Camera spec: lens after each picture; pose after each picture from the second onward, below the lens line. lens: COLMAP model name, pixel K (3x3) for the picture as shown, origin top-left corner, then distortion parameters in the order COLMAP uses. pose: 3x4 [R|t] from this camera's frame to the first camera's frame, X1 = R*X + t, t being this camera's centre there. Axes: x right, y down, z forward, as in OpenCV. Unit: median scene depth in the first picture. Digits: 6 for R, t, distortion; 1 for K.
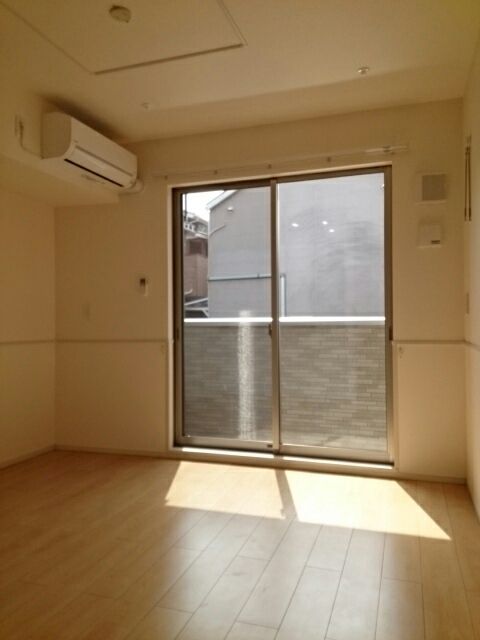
lens RADIAL K [[493.8, 0, 239.8], [0, 493.8, 322.2], [0, 0, 1]] dist [0.077551, 0.002270]
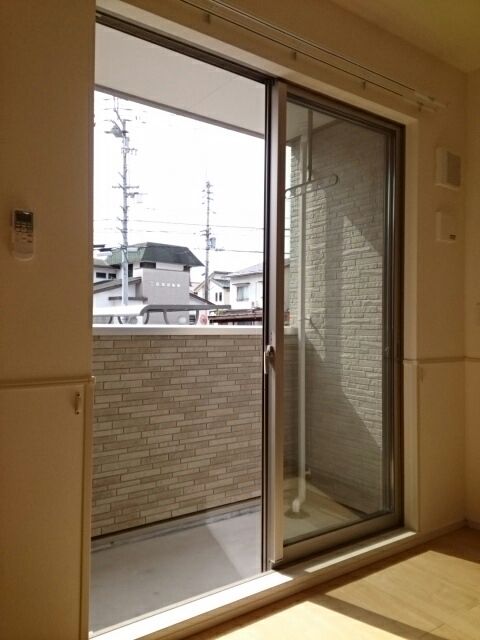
lens RADIAL K [[493.8, 0, 239.8], [0, 493.8, 317.8], [0, 0, 1]] dist [0.077551, 0.002270]
pose [[0.601602, 0.024018, 0.798435, -0.317629], [-0.014101, 0.999711, -0.019447, -0.005256], [-0.798672, 0.000441, 0.601767, 0.531938]]
